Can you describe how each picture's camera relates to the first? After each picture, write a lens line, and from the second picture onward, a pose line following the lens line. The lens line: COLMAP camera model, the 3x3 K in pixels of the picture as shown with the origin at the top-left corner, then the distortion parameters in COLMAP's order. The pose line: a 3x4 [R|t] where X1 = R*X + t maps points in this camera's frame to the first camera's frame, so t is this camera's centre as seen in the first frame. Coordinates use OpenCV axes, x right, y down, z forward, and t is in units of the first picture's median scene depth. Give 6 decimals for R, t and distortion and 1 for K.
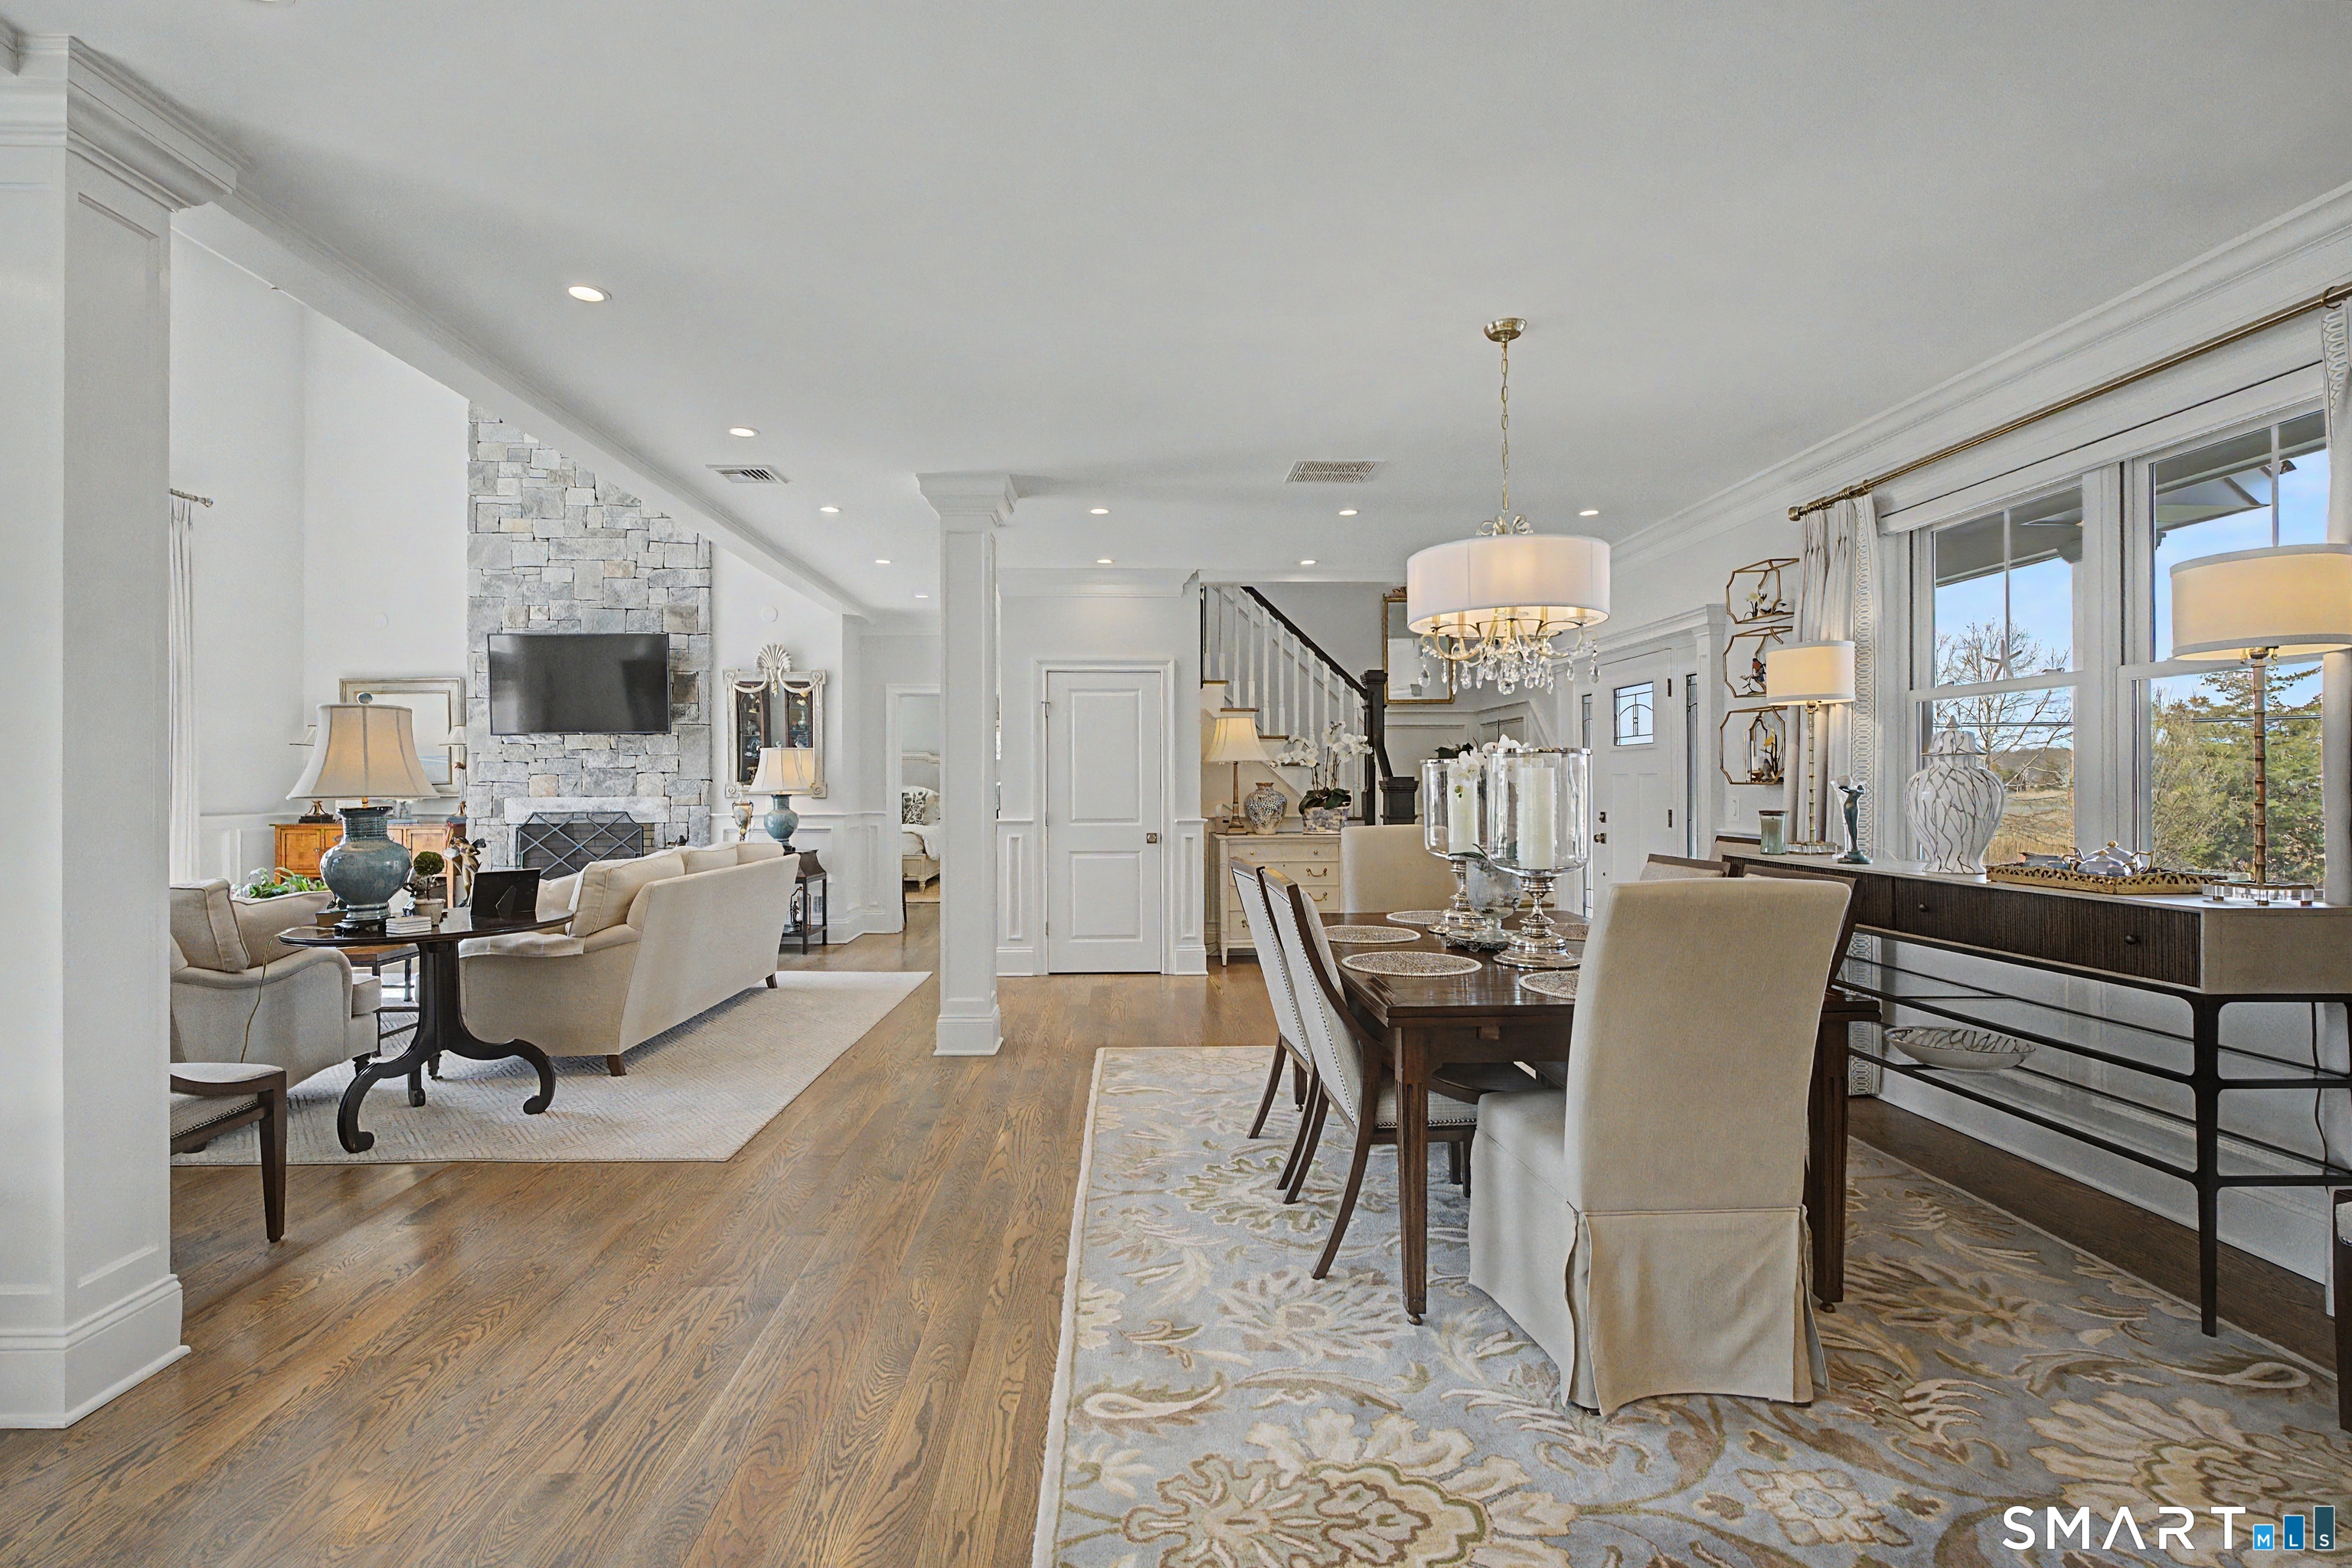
lens RADIAL K [[1071.4, 0, 1168.7], [0, 1071.4, 775.0], [0, 0, 1]] dist [-0.002395, 0.001079]
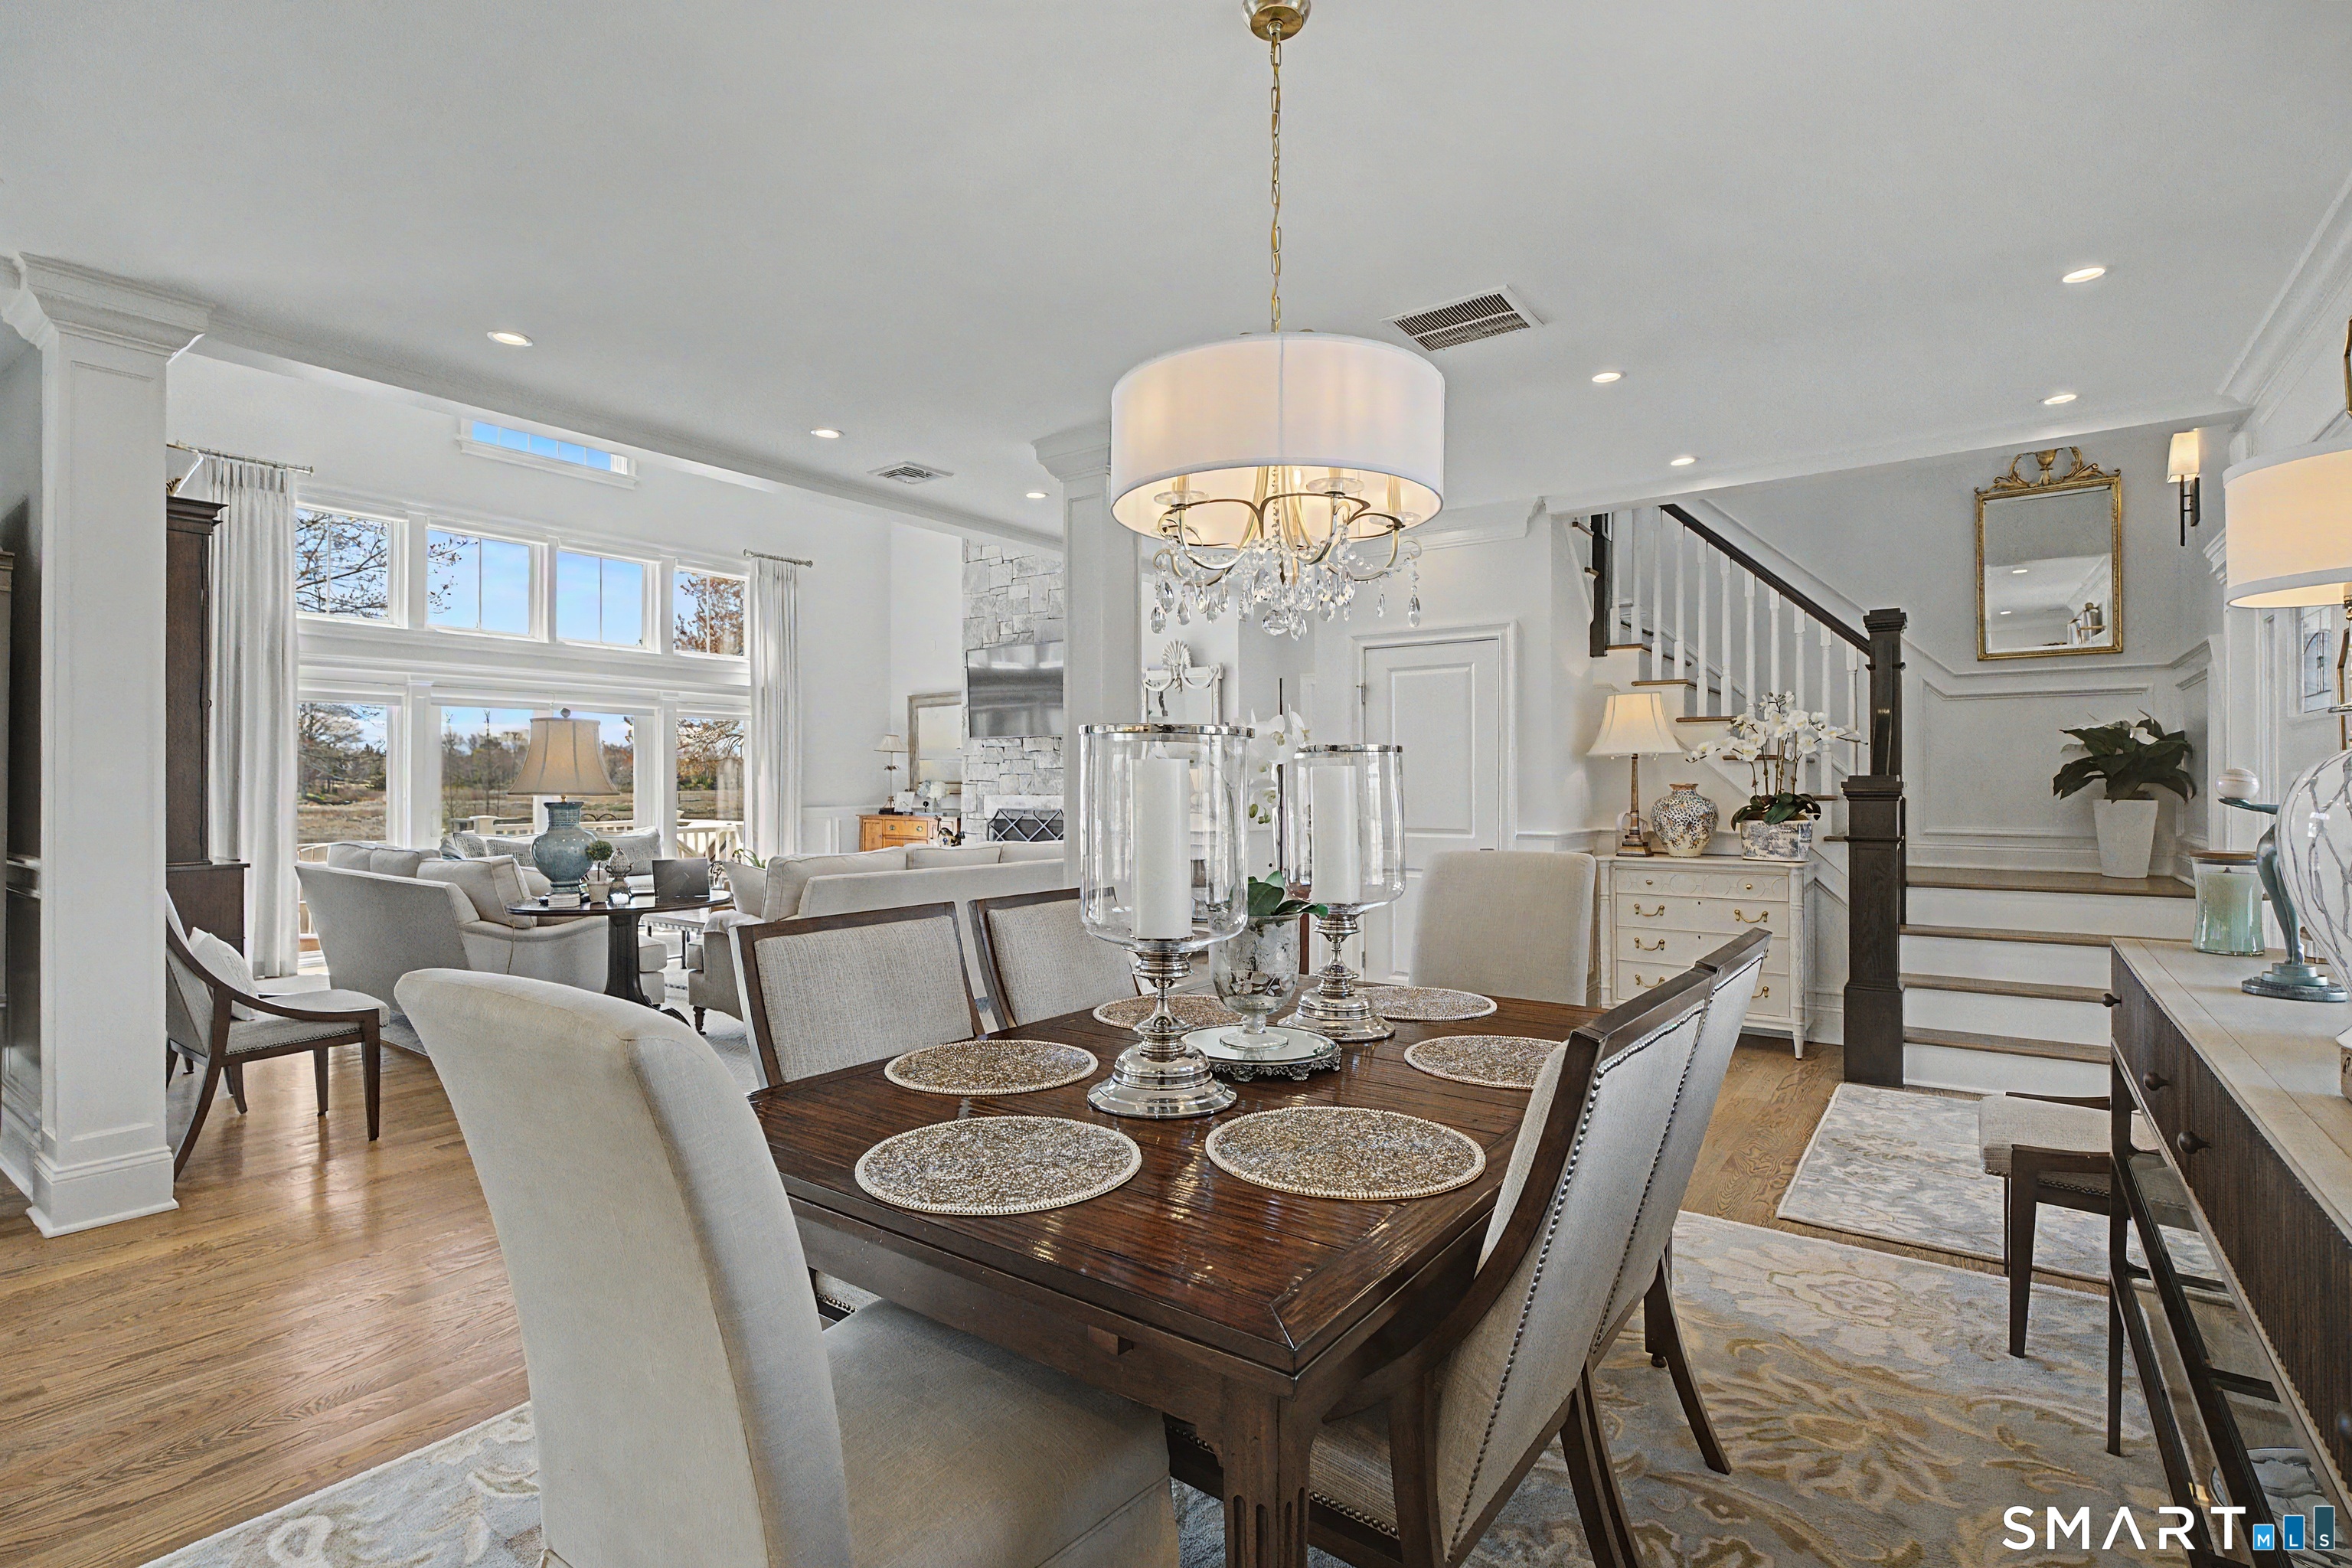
lens RADIAL K [[1125.8, 0, 1143.1], [0, 1125.8, 780.9], [0, 0, 1]] dist [0.001618, -0.000025]
pose [[0.782879, 0.001574, -0.622172, 0.247231], [0.002068, 0.999985, 0.005132, 0.000600], [0.622170, -0.005305, 0.782864, 0.178181]]
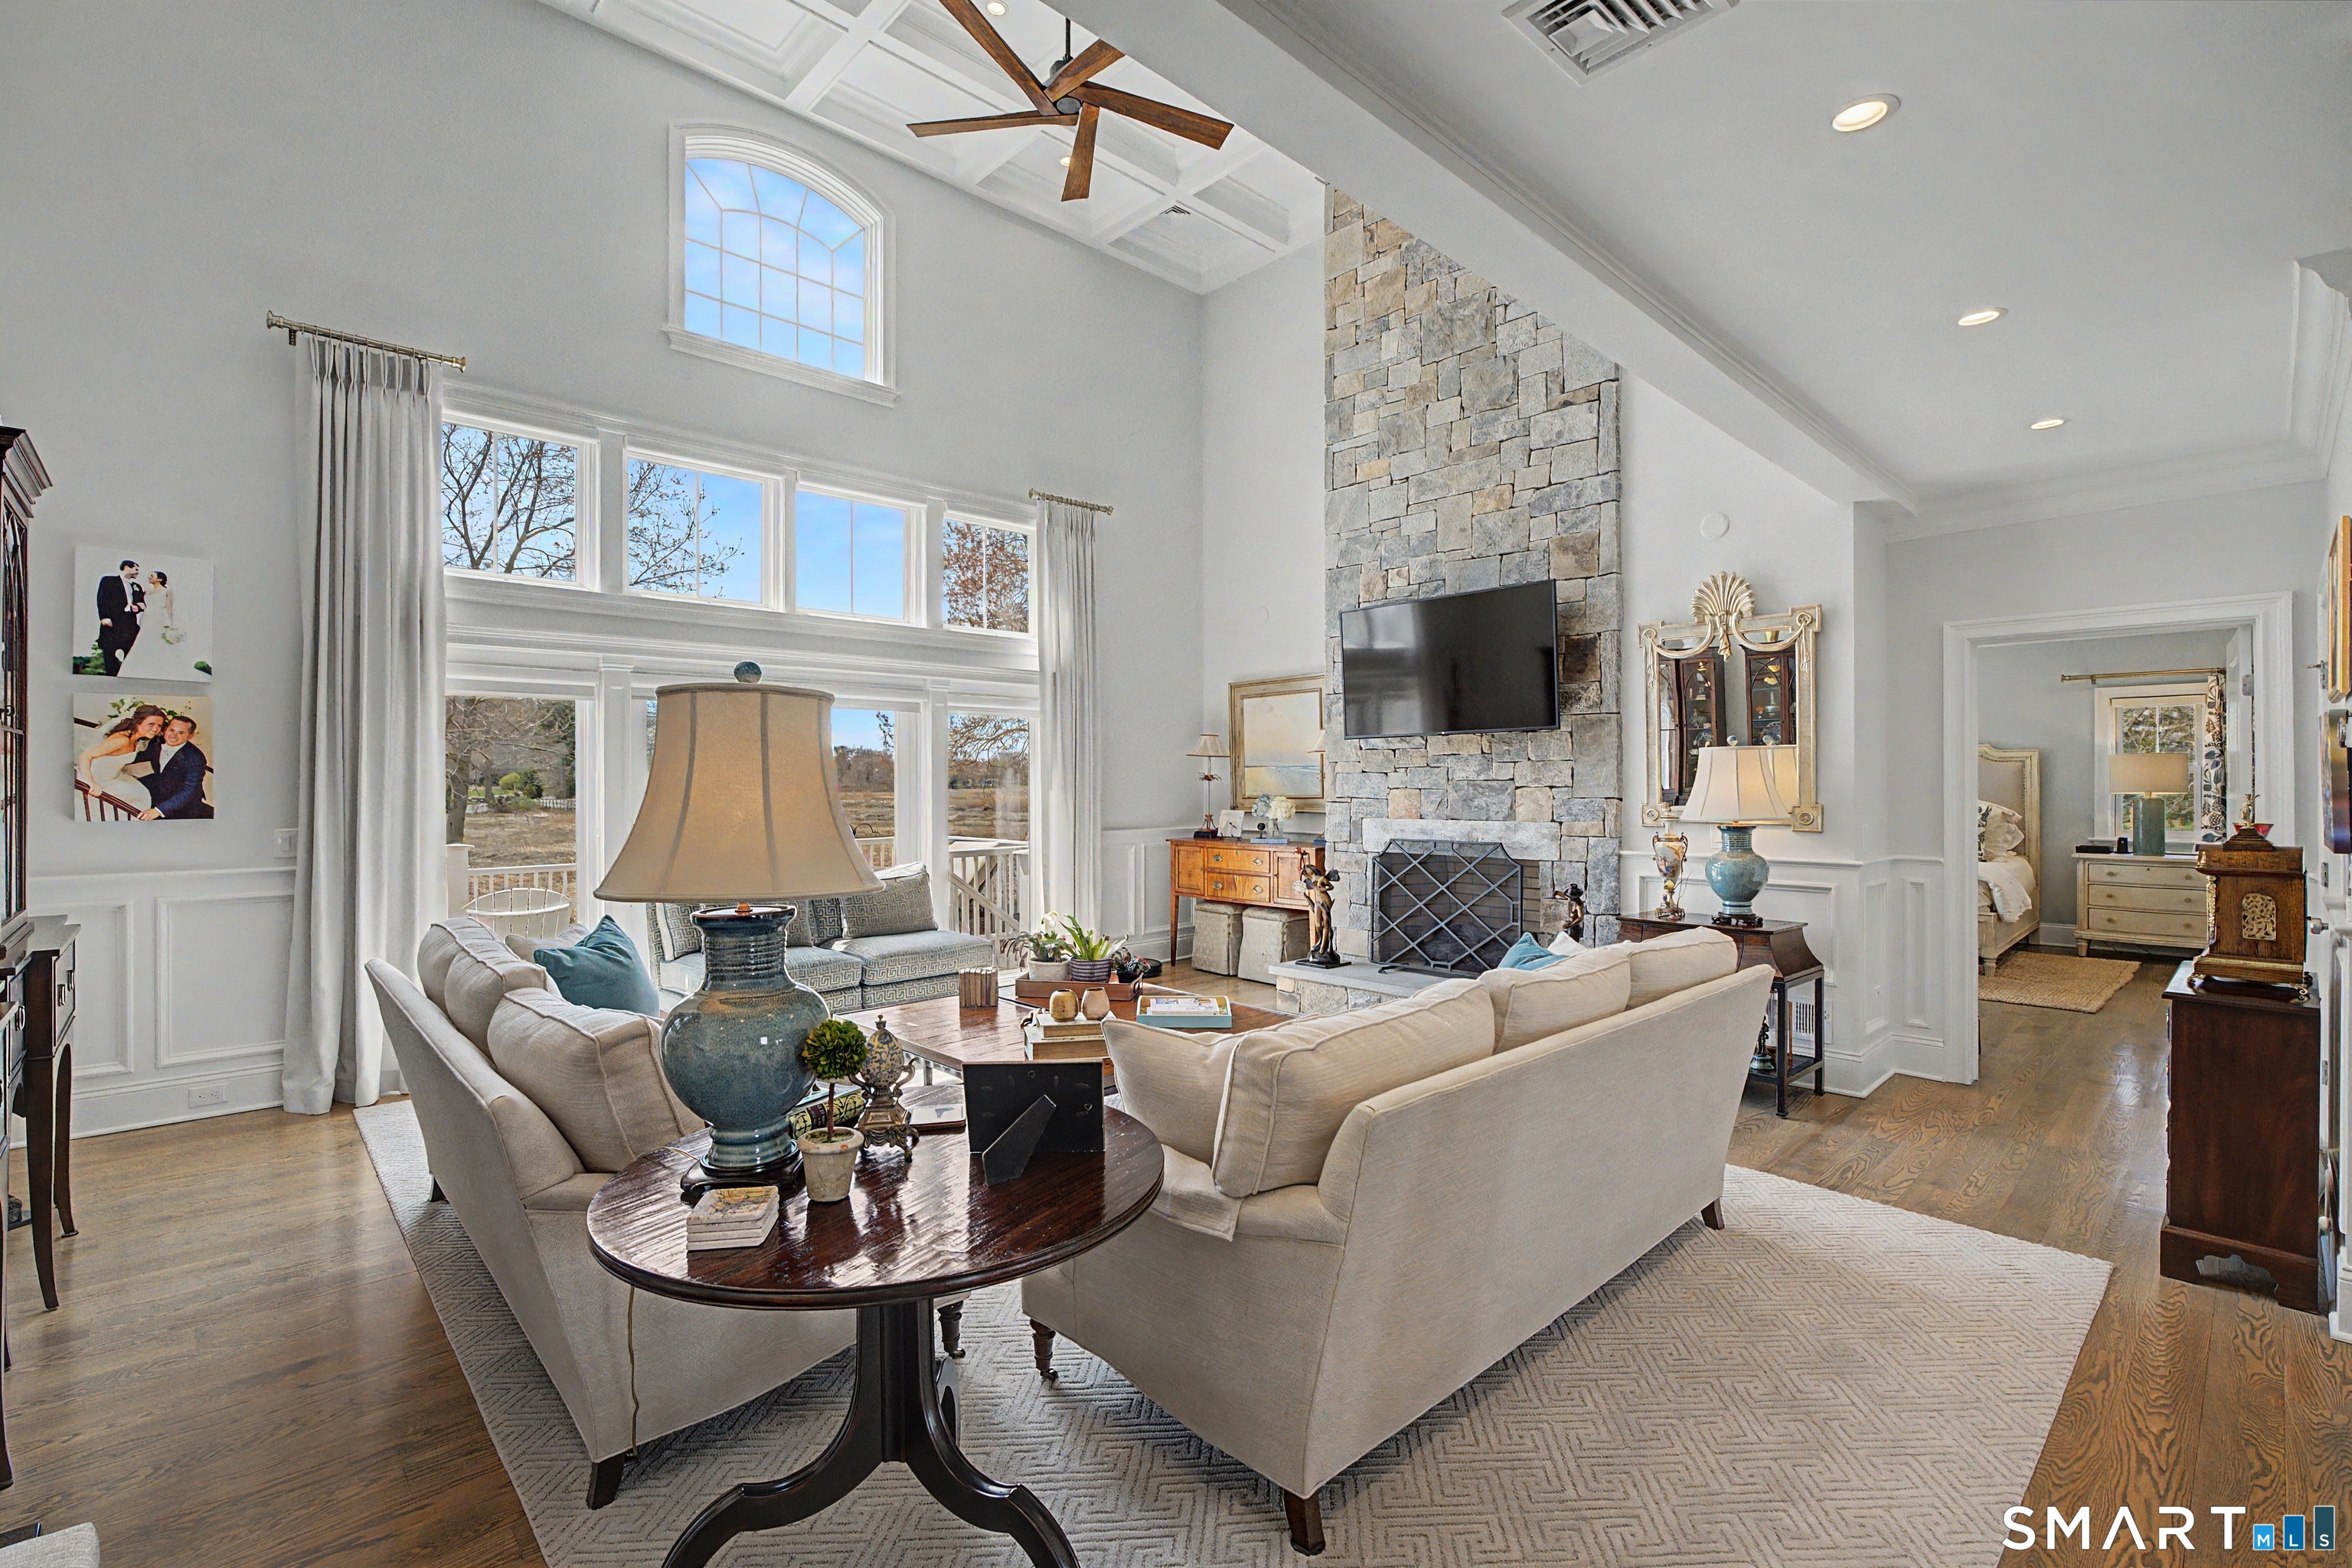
lens RADIAL K [[1071.4, 0, 1152.2], [0, 1071.4, 779.6], [0, 0, 1]] dist [-0.002395, 0.001079]
pose [[0.657122, -0.000640, -0.753784, -0.127145], [0.006898, 0.999963, 0.005165, -0.012293], [0.753753, -0.008593, 0.657102, 0.365162]]
